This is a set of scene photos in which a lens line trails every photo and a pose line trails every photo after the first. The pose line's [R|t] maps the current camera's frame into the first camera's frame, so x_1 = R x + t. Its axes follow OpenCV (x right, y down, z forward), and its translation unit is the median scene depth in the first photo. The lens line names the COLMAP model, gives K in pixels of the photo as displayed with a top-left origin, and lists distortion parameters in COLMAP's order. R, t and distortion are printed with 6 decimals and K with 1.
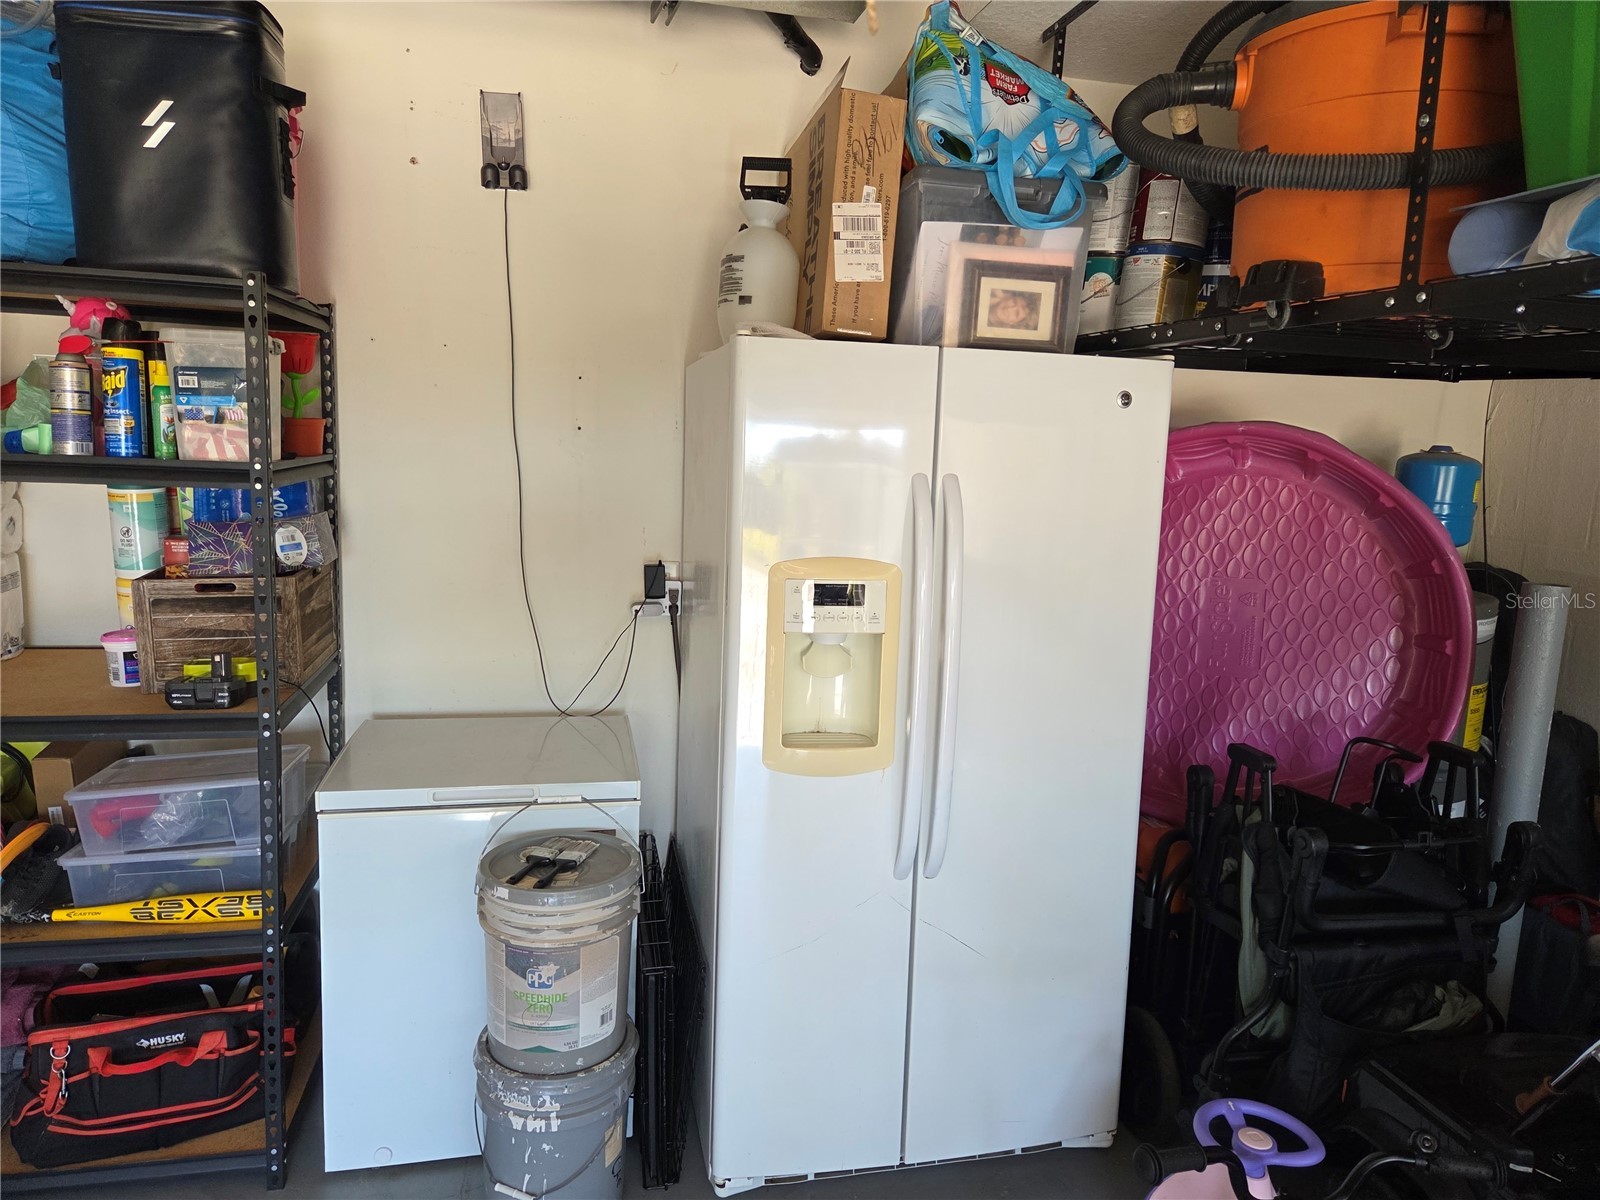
lens RADIAL K [[1074.4, 0, 805.6], [0, 1074.4, 597.9], [0, 0, 1]] dist [0.090358, -0.087938]
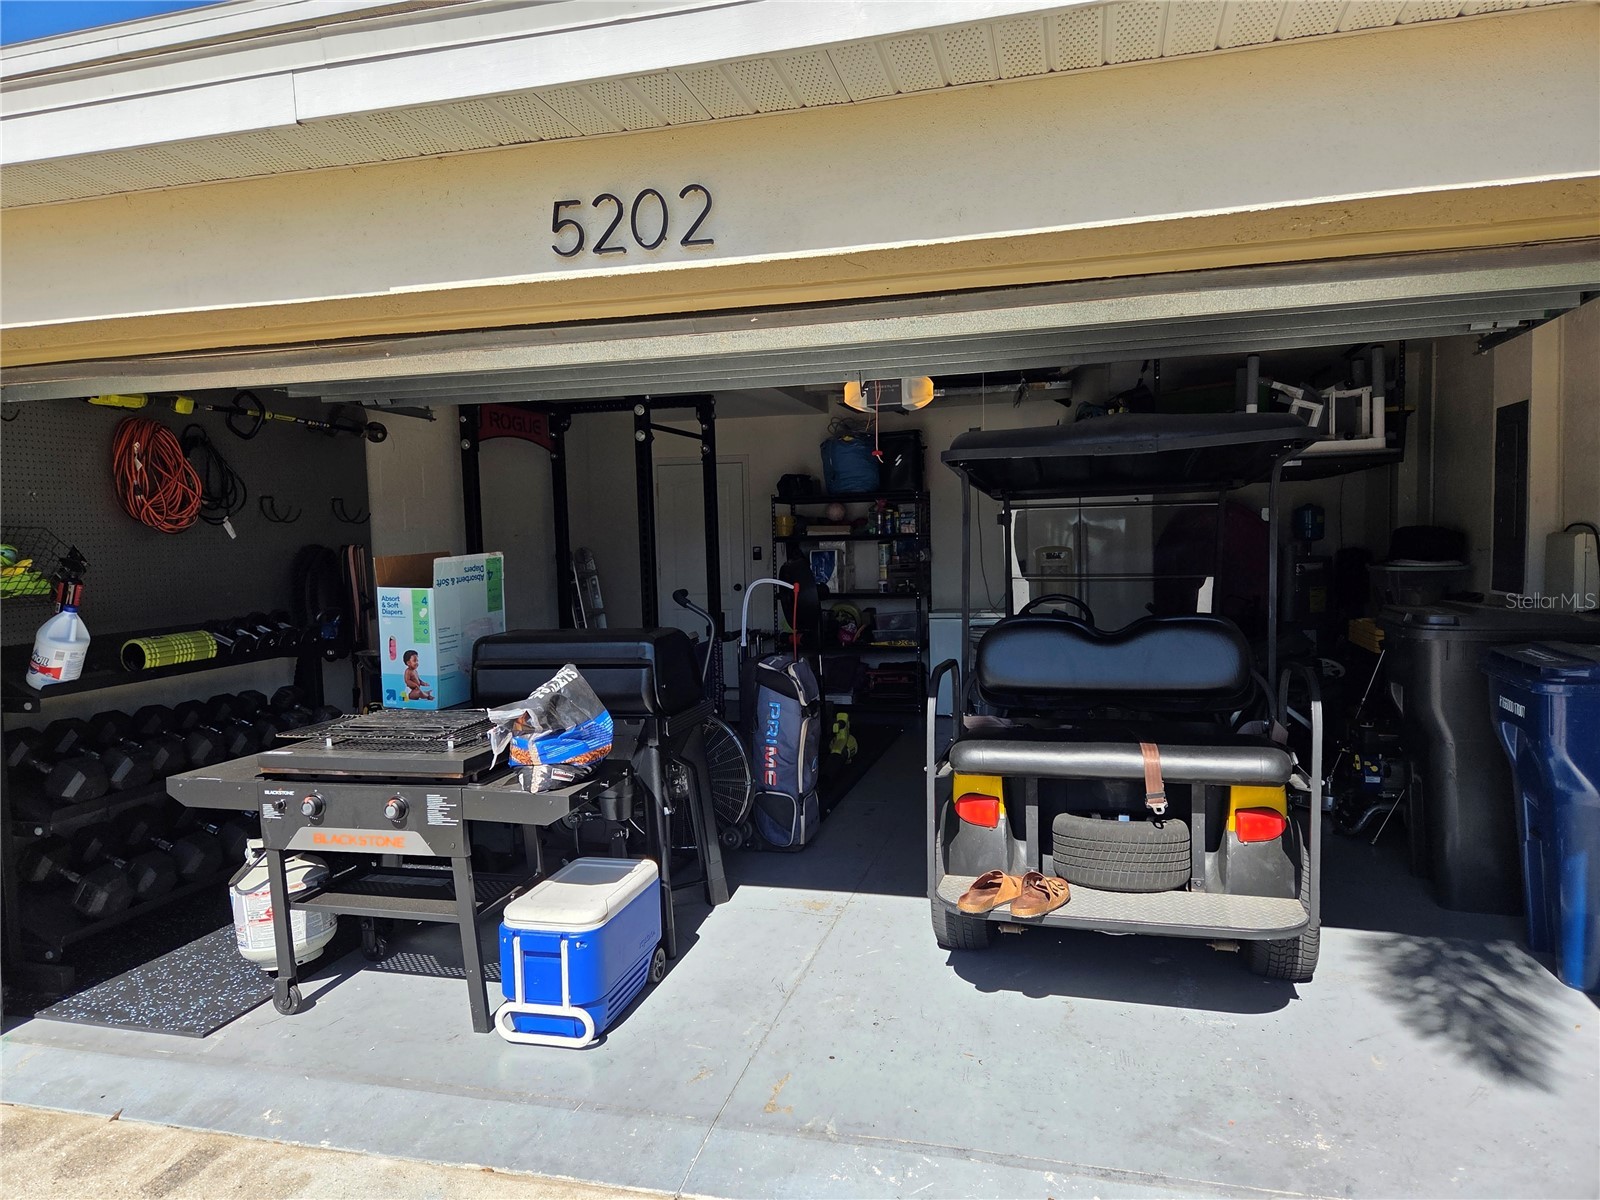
lens RADIAL K [[1074.4, 0, 805.6], [0, 1074.4, 597.9], [0, 0, 1]] dist [0.090358, -0.087938]
pose [[0.893927, -0.035757, -0.446785, 0.929966], [-0.007241, 0.995531, -0.094161, 0.499934], [0.448155, 0.087409, 0.889673, -2.766518]]
